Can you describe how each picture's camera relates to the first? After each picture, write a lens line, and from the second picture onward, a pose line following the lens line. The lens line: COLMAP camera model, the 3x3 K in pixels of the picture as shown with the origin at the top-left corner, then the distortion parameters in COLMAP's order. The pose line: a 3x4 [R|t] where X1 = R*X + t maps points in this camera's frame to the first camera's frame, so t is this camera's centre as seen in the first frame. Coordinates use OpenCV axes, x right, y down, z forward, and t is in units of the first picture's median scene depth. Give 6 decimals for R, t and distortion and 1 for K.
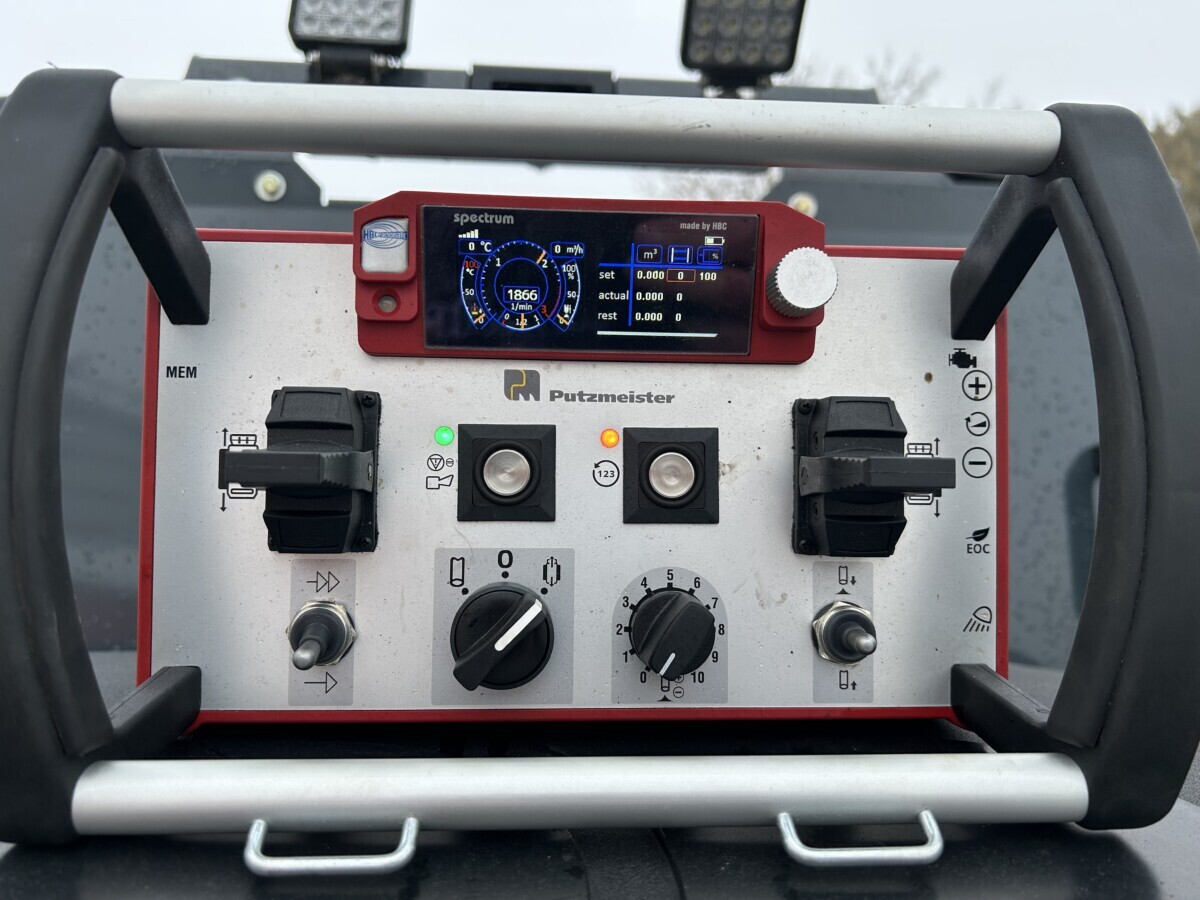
lens RADIAL K [[976.4, 0, 600.6], [0, 976.4, 443.9], [0, 0, 1]] dist [0.018427, -0.069430]
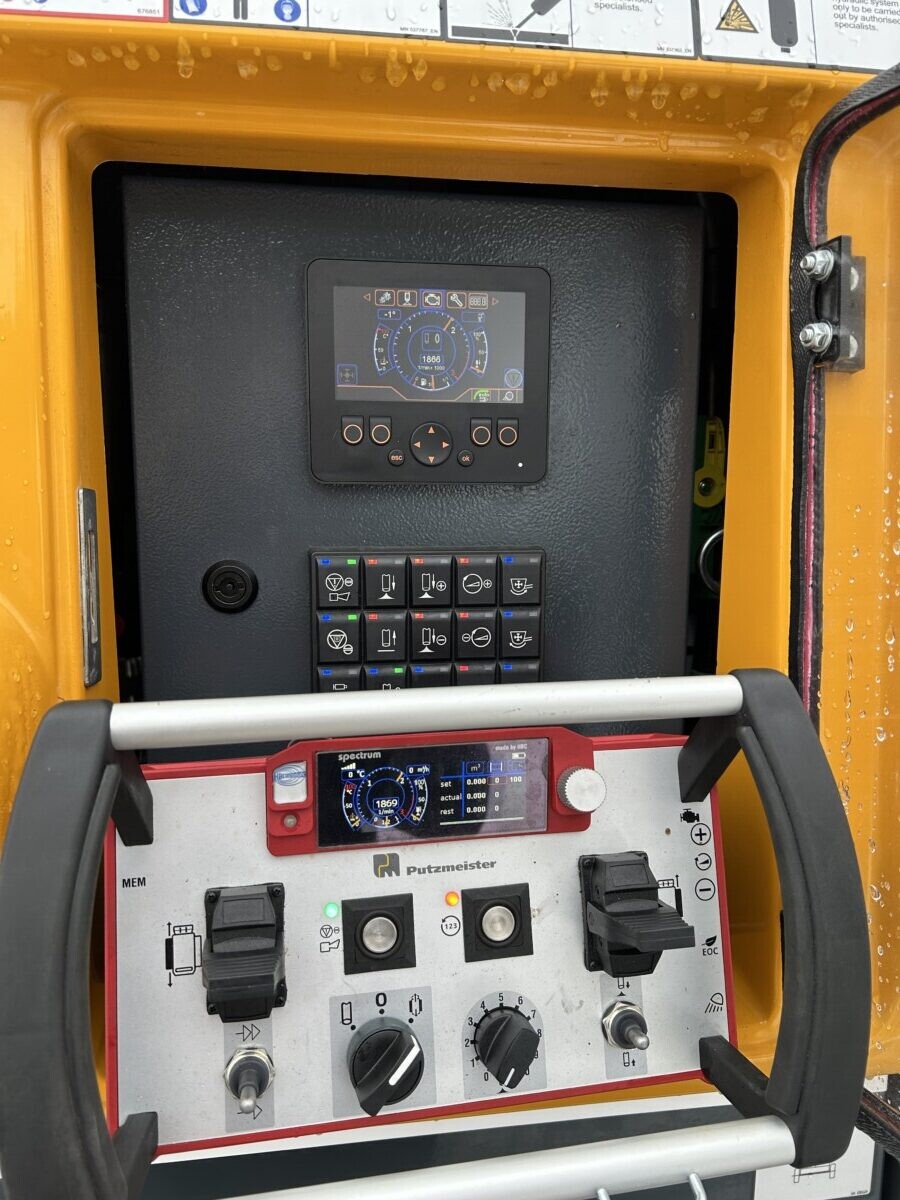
lens RADIAL K [[976.4, 0, 463.9], [0, 976.4, 517.3], [0, 0, 1]] dist [0.018427, -0.069430]
pose [[0.987559, -0.038693, 0.152415, -0.165505], [0.055167, 0.992900, -0.105384, -0.399315], [-0.147256, 0.112481, 0.982682, -0.428831]]
